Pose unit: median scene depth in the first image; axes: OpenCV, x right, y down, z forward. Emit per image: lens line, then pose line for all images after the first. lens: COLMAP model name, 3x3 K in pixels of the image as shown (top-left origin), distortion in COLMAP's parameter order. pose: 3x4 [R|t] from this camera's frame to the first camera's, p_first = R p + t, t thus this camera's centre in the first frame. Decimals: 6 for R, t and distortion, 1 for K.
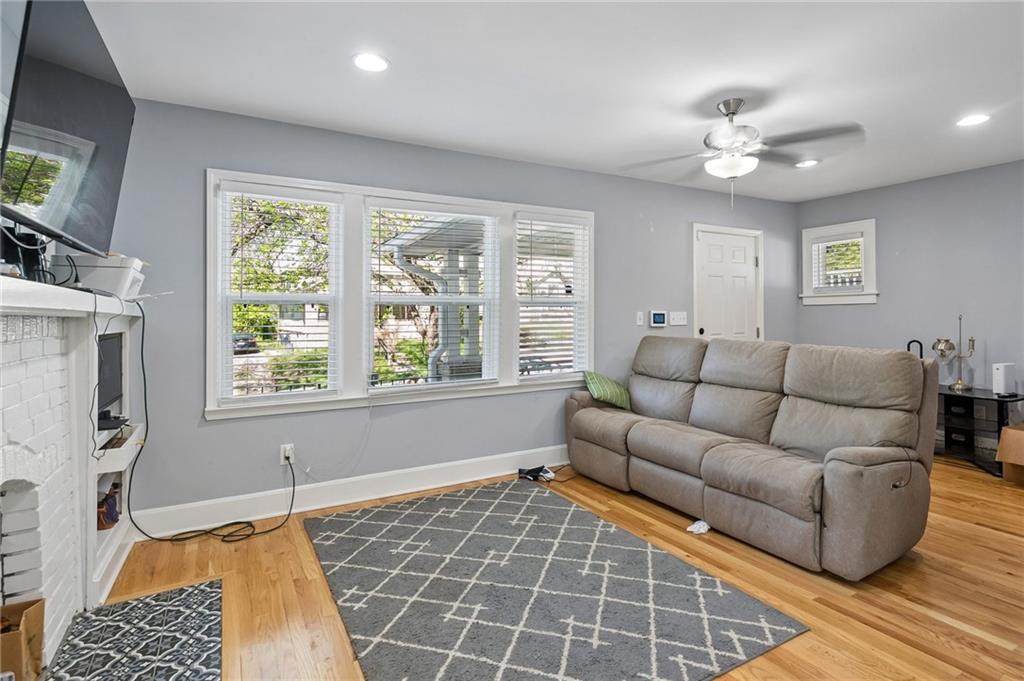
lens RADIAL K [[516.2, 0, 512.1], [0, 516.2, 316.5], [0, 0, 1]] dist [0.001915, 0.000001]
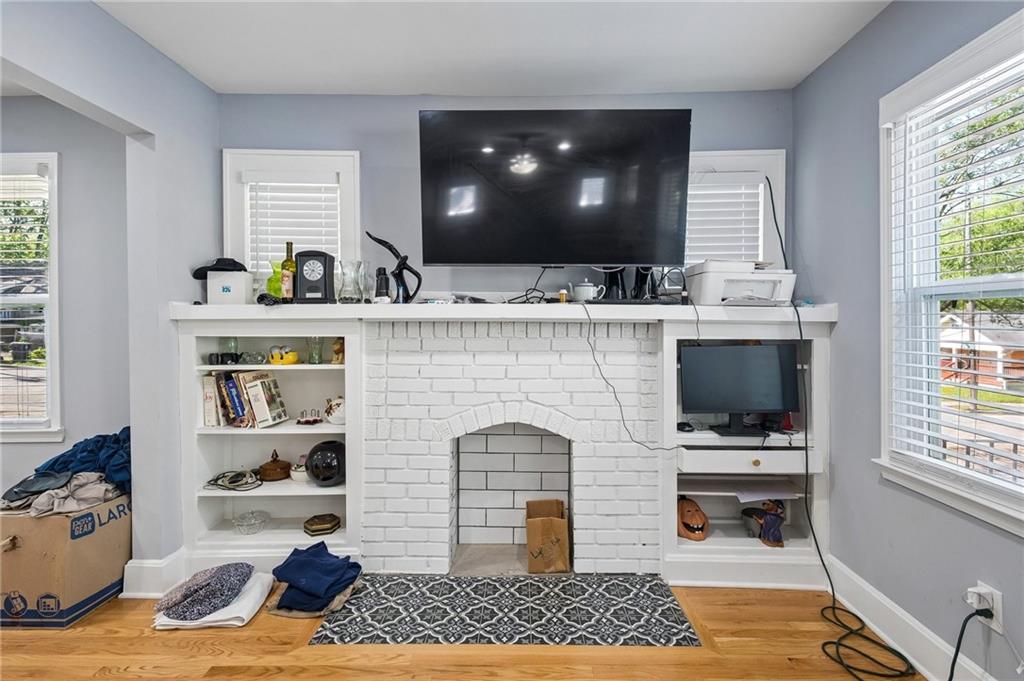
lens RADIAL K [[501.8, 0, 517.9], [0, 501.8, 324.8], [0, 0, 1]] dist [0.001274, 0.000351]
pose [[-0.490965, 0.012208, -0.871094, 0.197170], [0.001910, 0.999914, 0.012937, -0.006216], [0.871177, 0.004688, -0.490946, 0.854648]]
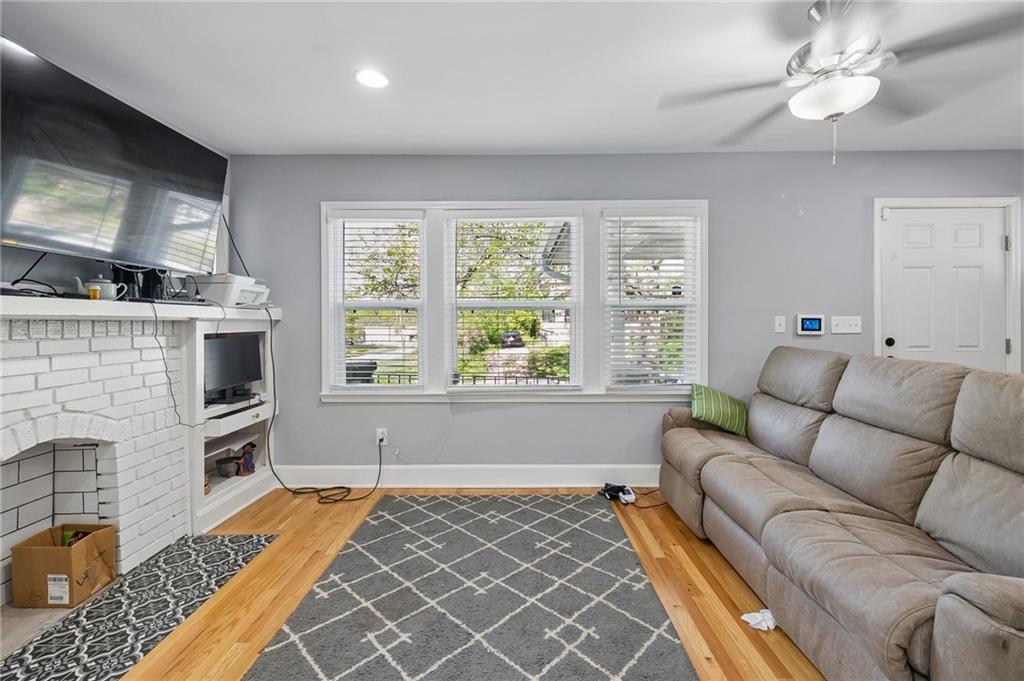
lens RADIAL K [[441.5, 0, 513.7], [0, 441.5, 323.9], [0, 0, 1]] dist [0.000677, 0.000197]
pose [[0.870827, 0.009117, -0.491505, 0.324911], [-0.003868, 0.999924, 0.011694, -0.004760], [0.491575, -0.008283, 0.870796, 0.275148]]
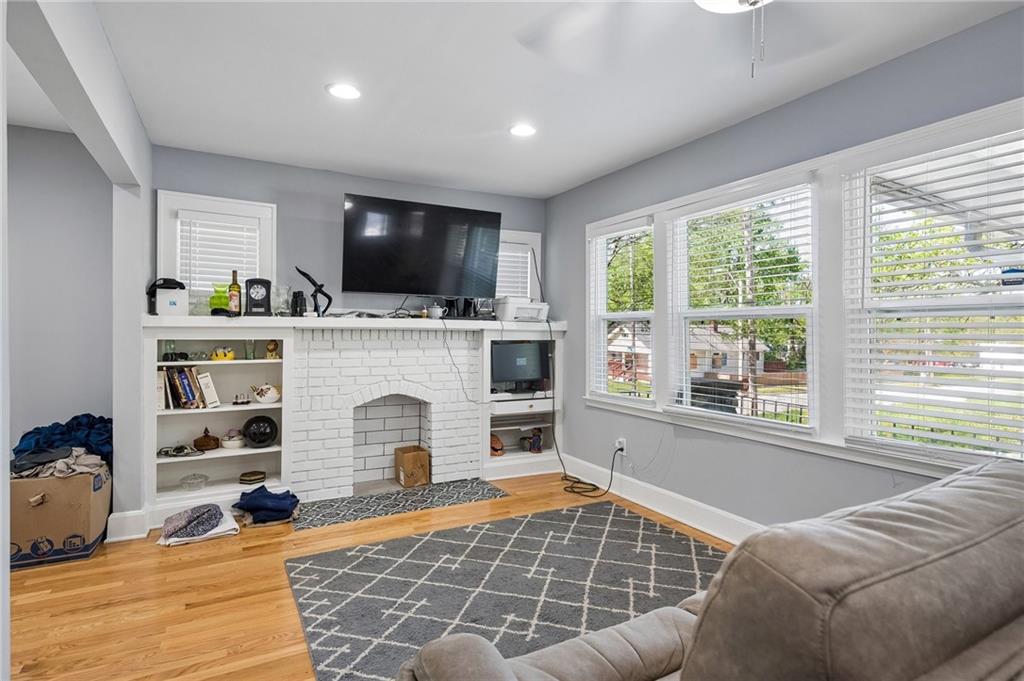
lens RADIAL K [[527.3, 0, 512.0], [0, 527.3, 340.5], [0, 0, 1]] dist [-0.001577, -0.000061]
pose [[-0.007733, 0.024283, -0.999675, 0.791382], [-0.006504, 0.999683, 0.024333, -0.007702], [0.999949, 0.006690, -0.007573, 0.761425]]
